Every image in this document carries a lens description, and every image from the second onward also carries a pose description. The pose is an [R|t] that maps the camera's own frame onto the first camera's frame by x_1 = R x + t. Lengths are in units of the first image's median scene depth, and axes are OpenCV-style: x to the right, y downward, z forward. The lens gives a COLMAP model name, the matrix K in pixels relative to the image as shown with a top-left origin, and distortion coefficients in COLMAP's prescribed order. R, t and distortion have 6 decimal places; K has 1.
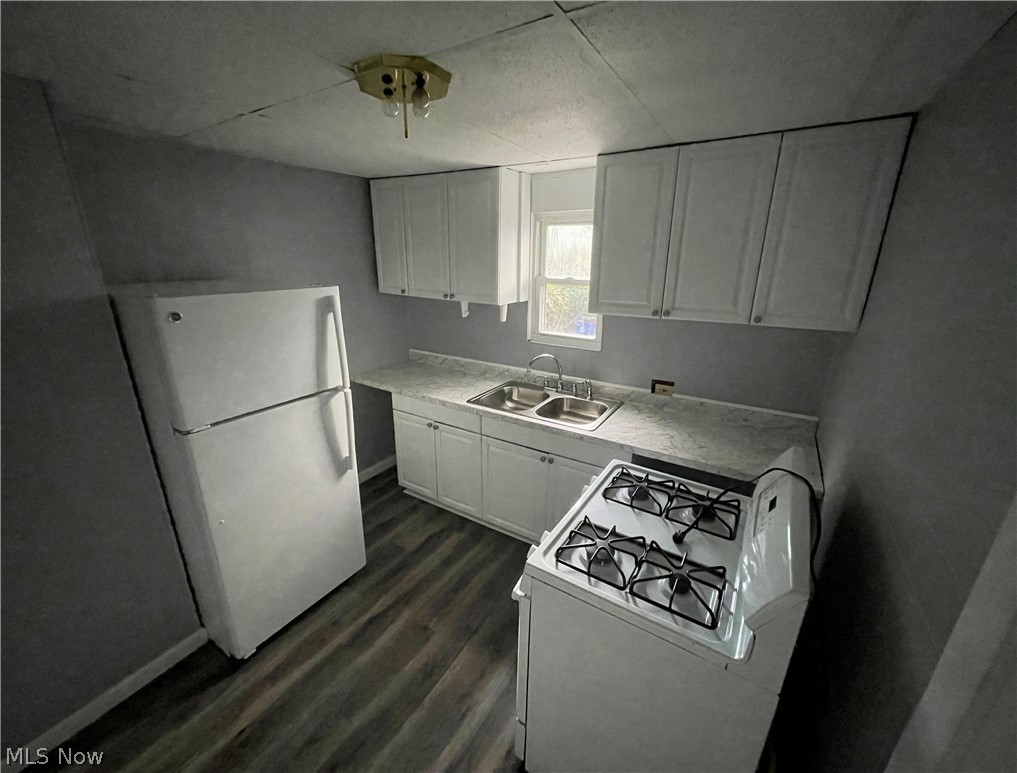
lens RADIAL K [[413.0, 0, 505.6], [0, 413.0, 385.4], [0, 0, 1]] dist [-0.003744, -0.000739]
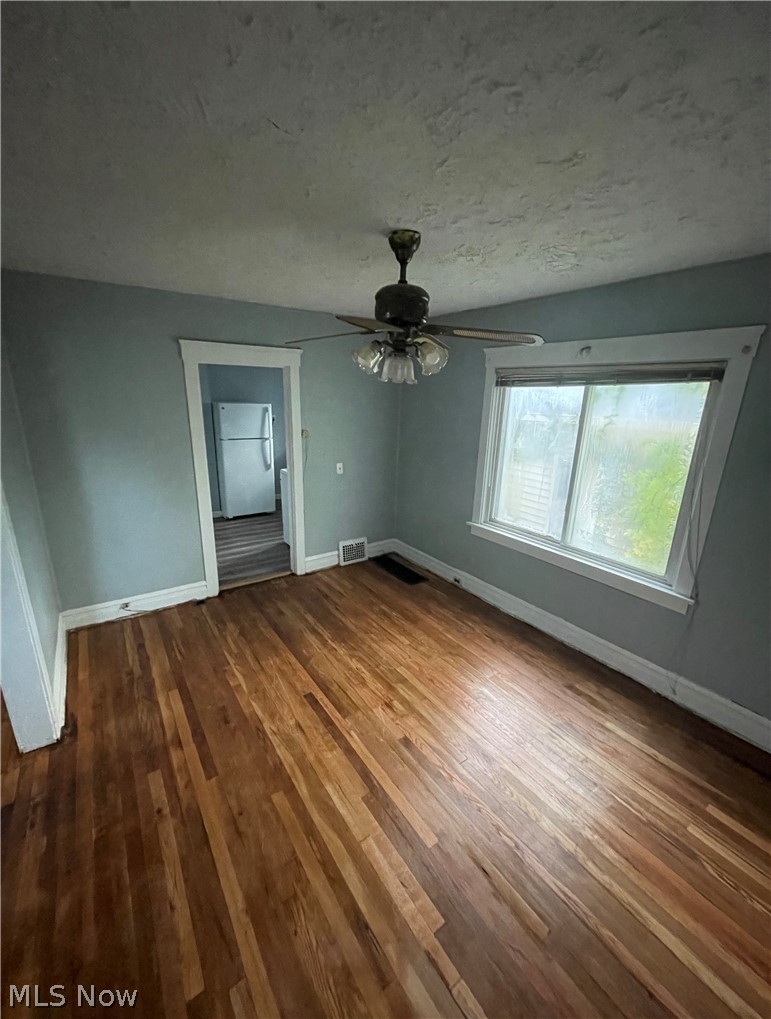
lens RADIAL K [[413.8, 0, 391.7], [0, 413.8, 513.8], [0, 0, 1]] dist [-0.003744, -0.000739]
pose [[0.921845, 0.123985, -0.367192, 1.419879], [-0.138479, 0.990276, -0.013280, 0.415462], [0.361975, 0.063091, 0.930050, -1.276208]]
